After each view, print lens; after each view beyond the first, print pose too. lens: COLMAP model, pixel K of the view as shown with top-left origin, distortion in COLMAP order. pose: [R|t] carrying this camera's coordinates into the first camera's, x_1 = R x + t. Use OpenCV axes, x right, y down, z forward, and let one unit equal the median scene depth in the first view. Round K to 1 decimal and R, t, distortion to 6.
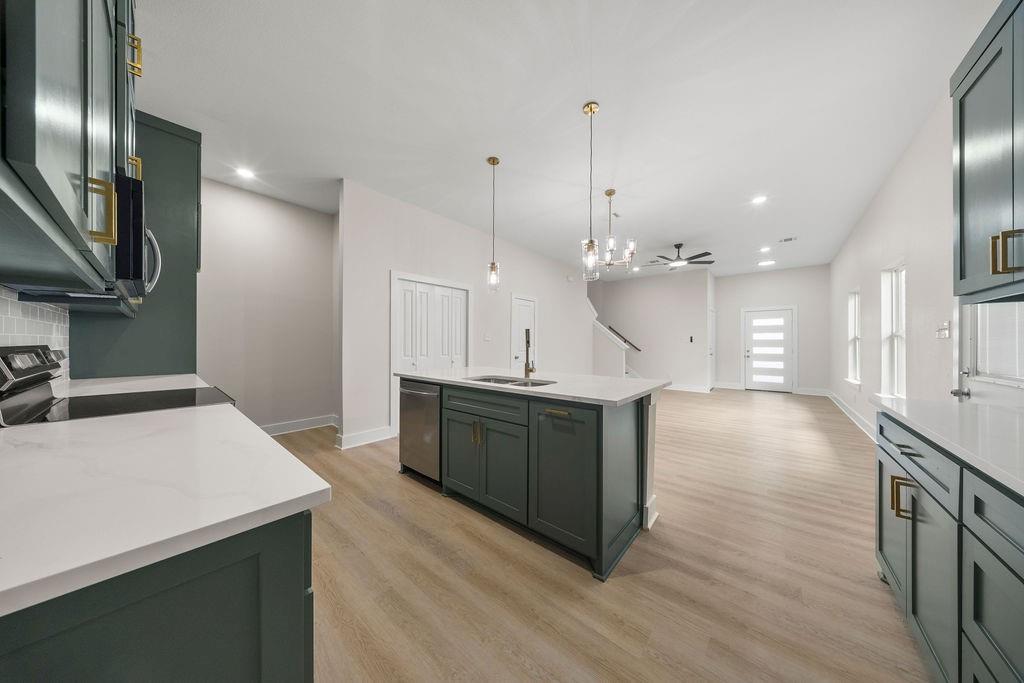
lens RADIAL K [[309.9, 0, 512.0], [0, 309.9, 341.5], [0, 0, 1]] dist [0.008148, -0.000020]
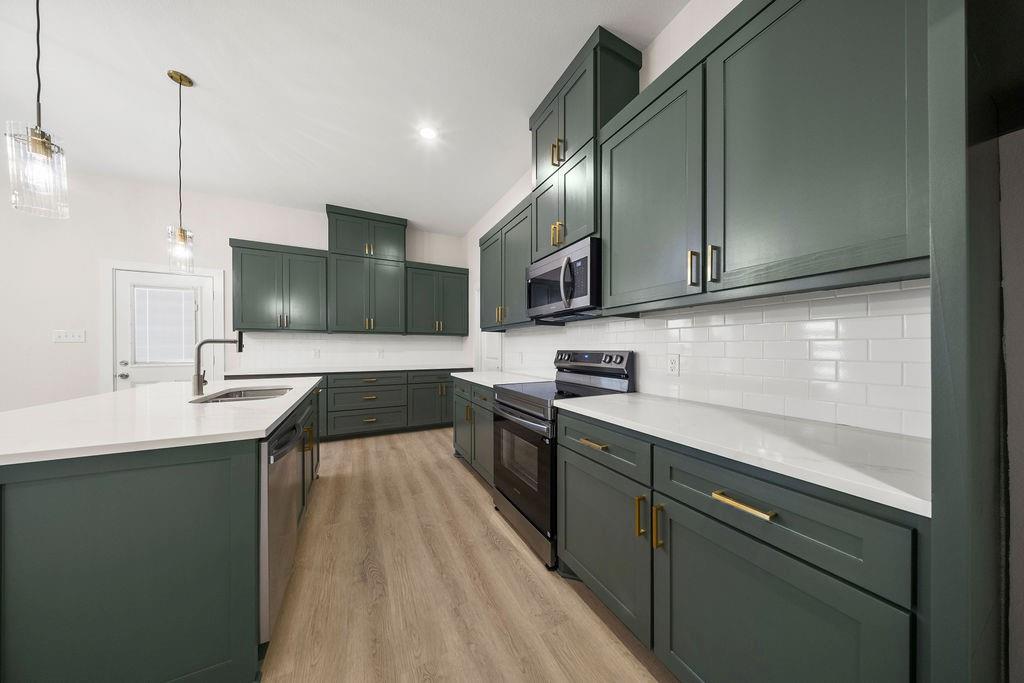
lens RADIAL K [[297.8, 0, 510.2], [0, 297.8, 348.2], [0, 0, 1]] dist [-0.000380, -0.000030]
pose [[-0.925555, -0.008019, 0.378528, -0.430042], [-0.008729, 0.999962, -0.000159, 0.000739], [-0.378512, -0.003452, -0.925590, 0.668095]]
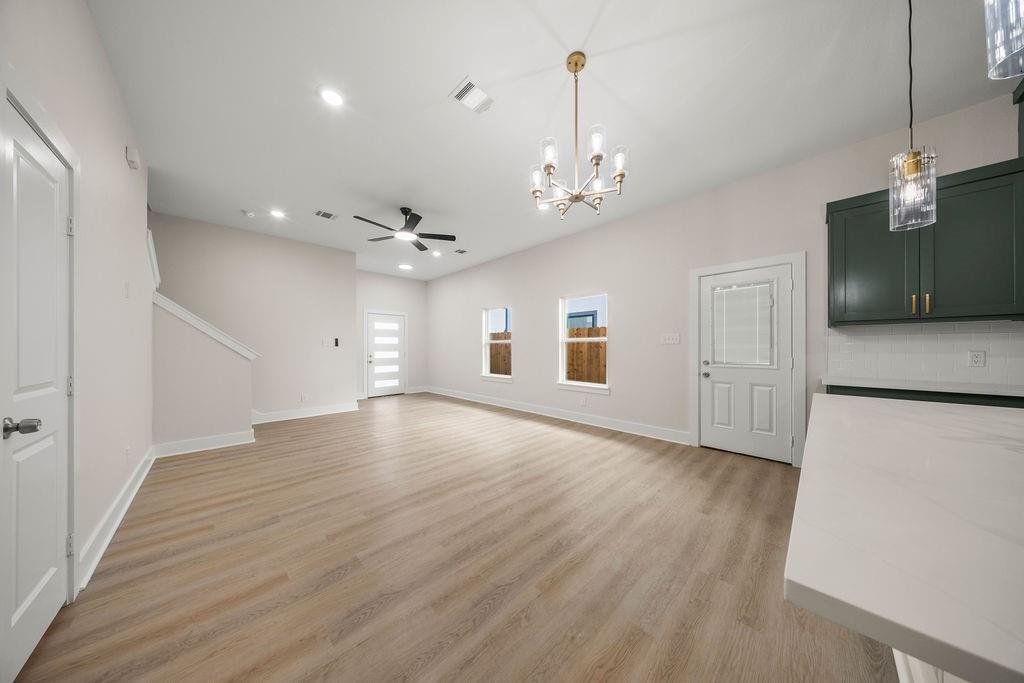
lens RADIAL K [[302.0, 0, 514.8], [0, 302.0, 347.6], [0, 0, 1]] dist [-0.000652, -0.000125]
pose [[0.088184, -0.002409, 0.996101, -0.149740], [-0.002252, 0.999994, 0.002618, 0.004149], [-0.996102, -0.002474, 0.088179, 0.771008]]
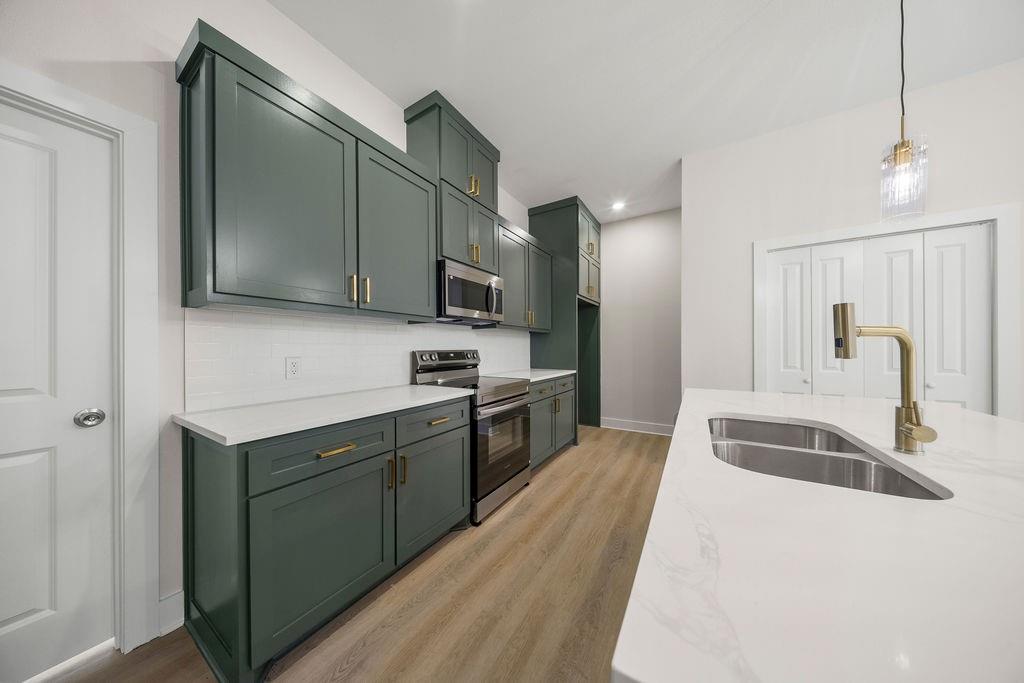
lens RADIAL K [[302.0, 0, 514.8], [0, 302.0, 347.6], [0, 0, 1]] dist [-0.000652, -0.000125]
pose [[0.156765, -0.005097, -0.987623, 0.143896], [0.011789, 0.999925, -0.003289, 0.001720], [0.987566, -0.011127, 0.156814, 0.268247]]
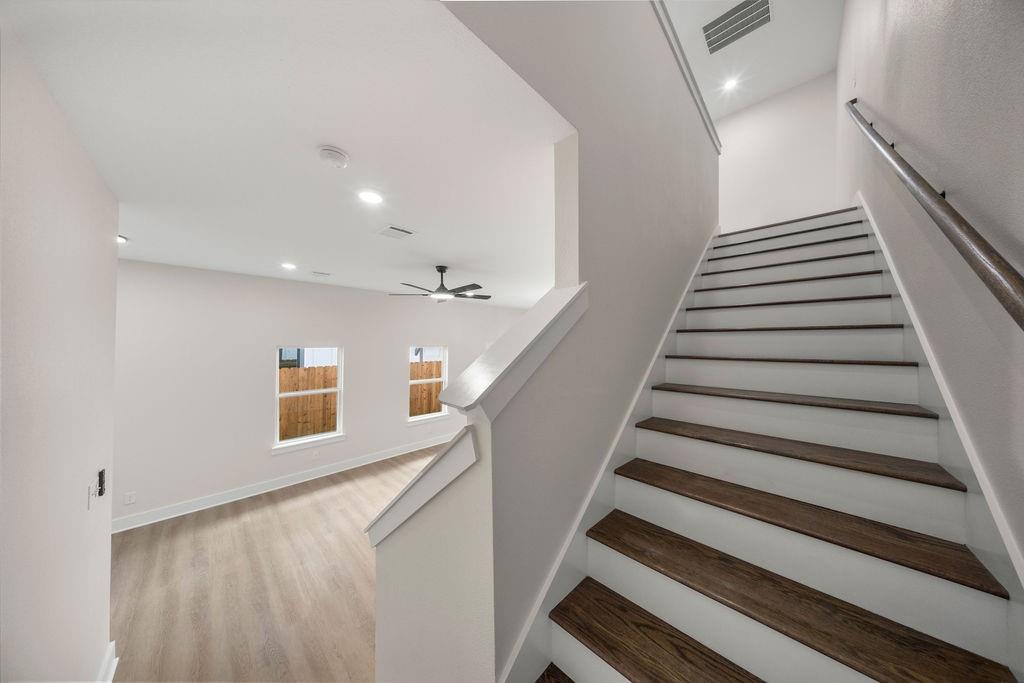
lens RADIAL K [[301.1, 0, 508.1], [0, 301.1, 340.3], [0, 0, 1]] dist [-0.000806, -0.000096]
pose [[-0.997545, -0.000702, 0.070026, 0.396793], [-0.001914, 0.999850, -0.017236, -0.156920], [-0.070003, -0.017327, -0.997396, 1.794075]]
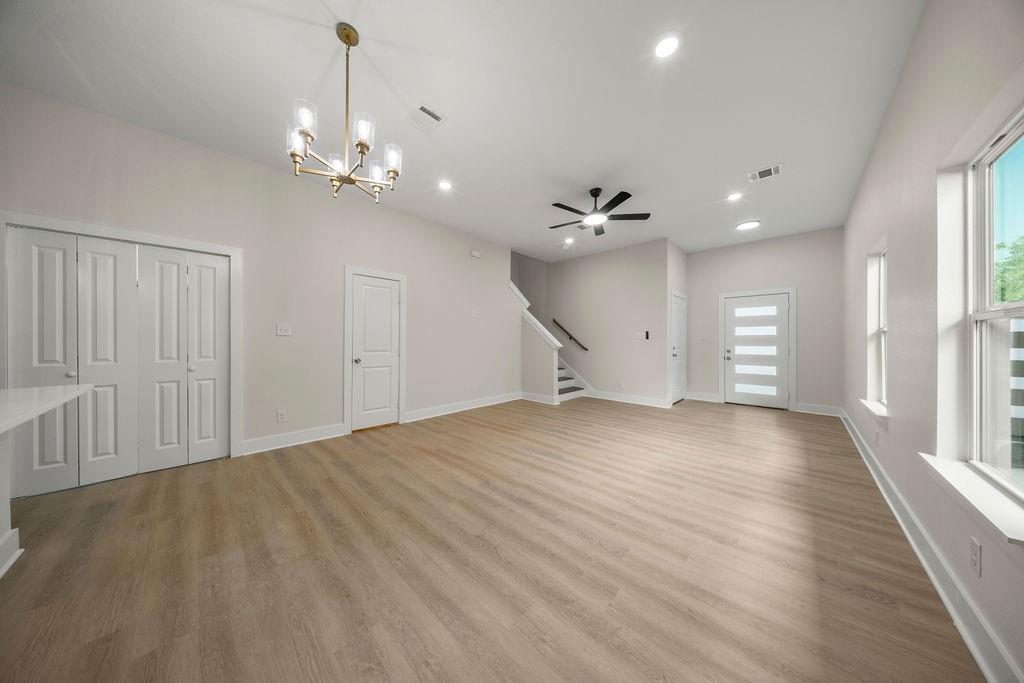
lens RADIAL K [[301.1, 0, 508.1], [0, 301.1, 340.3], [0, 0, 1]] dist [-0.000806, -0.000096]
pose [[0.997762, 0.001533, -0.066852, 0.440444], [-0.001226, 0.999988, 0.004642, 0.003905], [0.066858, -0.004550, 0.997752, 0.391353]]
